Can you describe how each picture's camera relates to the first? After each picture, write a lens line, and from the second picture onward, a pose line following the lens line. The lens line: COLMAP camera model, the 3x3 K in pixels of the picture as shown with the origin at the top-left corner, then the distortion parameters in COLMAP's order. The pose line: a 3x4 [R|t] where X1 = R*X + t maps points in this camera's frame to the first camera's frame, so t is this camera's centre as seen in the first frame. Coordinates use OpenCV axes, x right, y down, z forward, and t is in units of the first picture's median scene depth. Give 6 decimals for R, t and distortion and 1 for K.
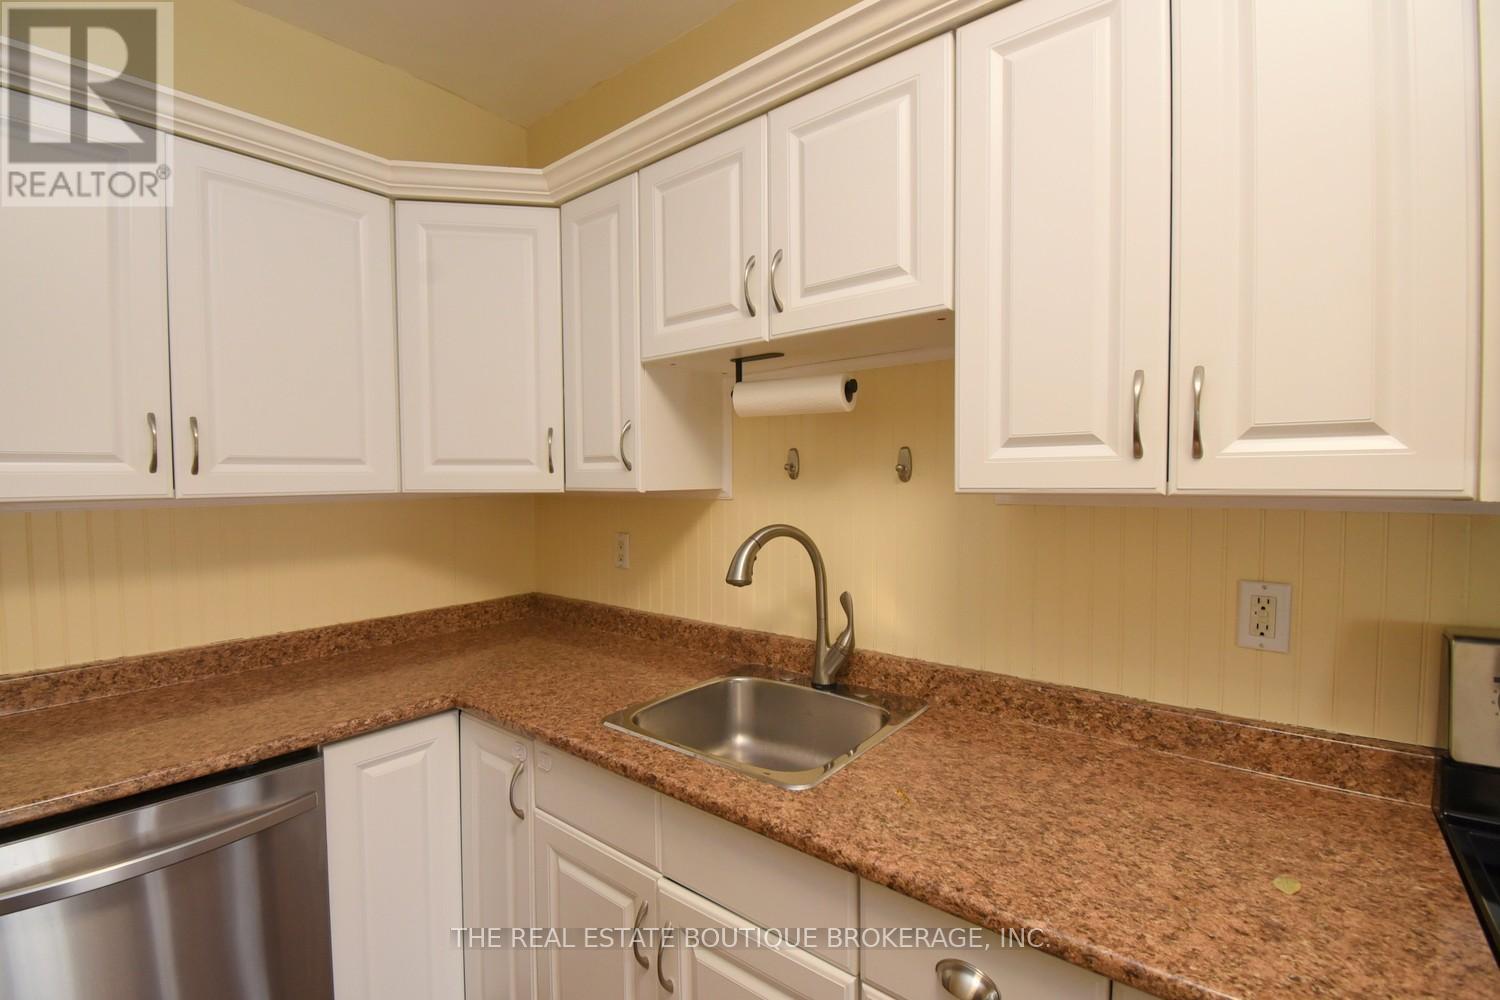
lens RADIAL K [[656.4, 0, 747.6], [0, 656.4, 504.1], [0, 0, 1]] dist [0.001262, -0.011556]
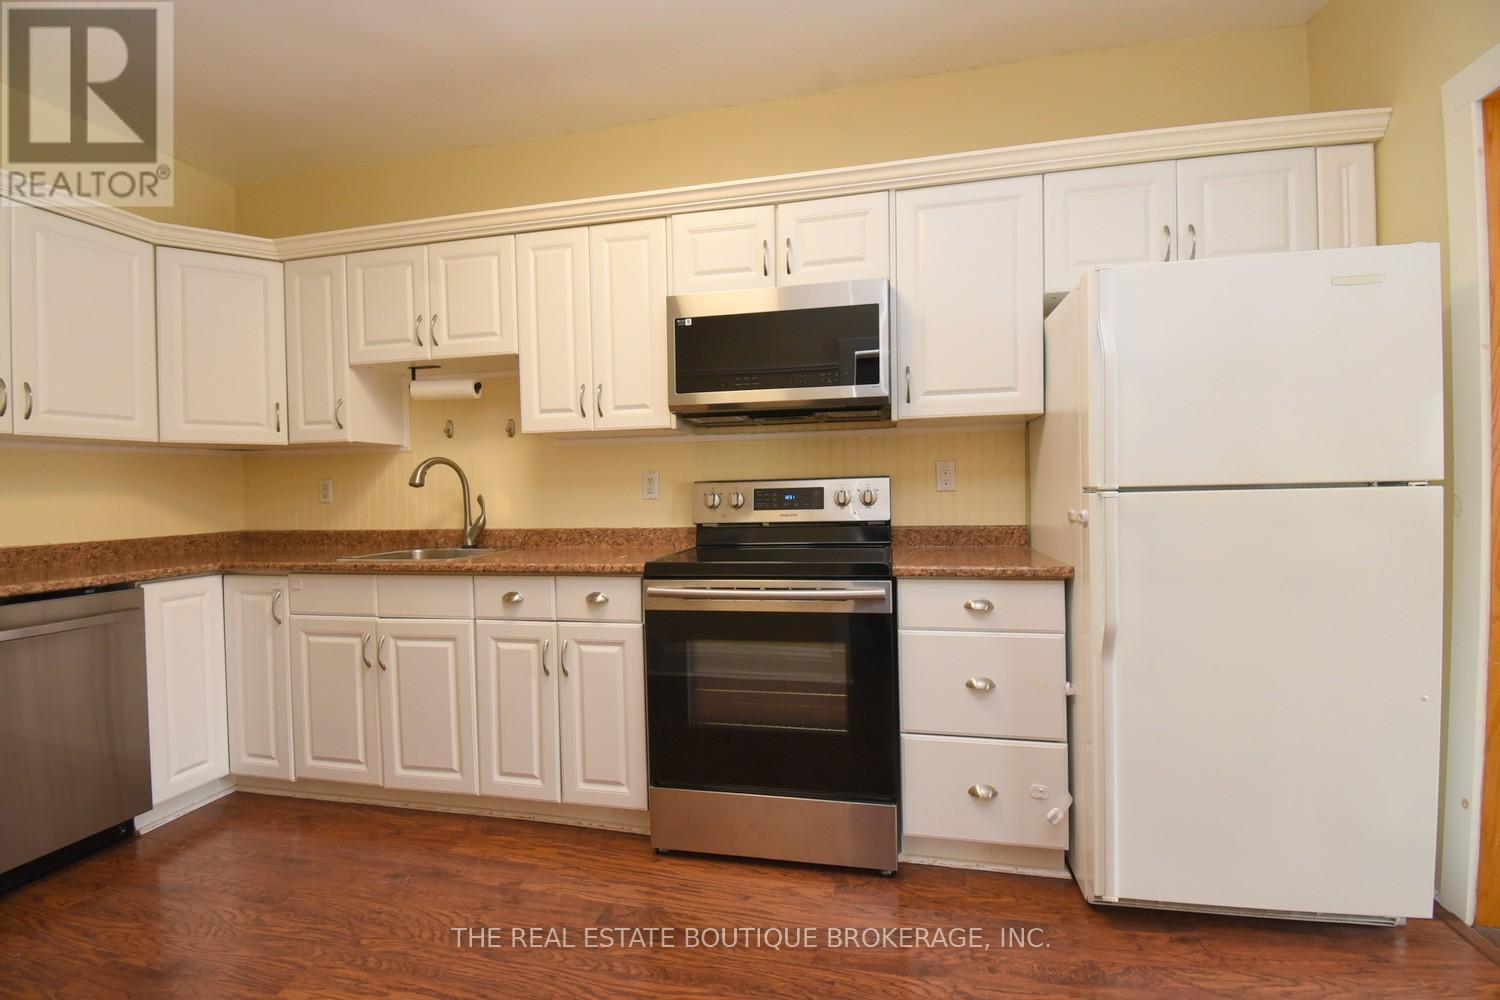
lens RADIAL K [[656.4, 0, 743.1], [0, 656.4, 502.5], [0, 0, 1]] dist [0.001262, -0.011556]
pose [[0.897338, -0.020941, 0.440847, -0.002852], [0.029629, 0.999479, -0.012831, 0.201481], [-0.440349, 0.024576, 0.897490, -1.016454]]
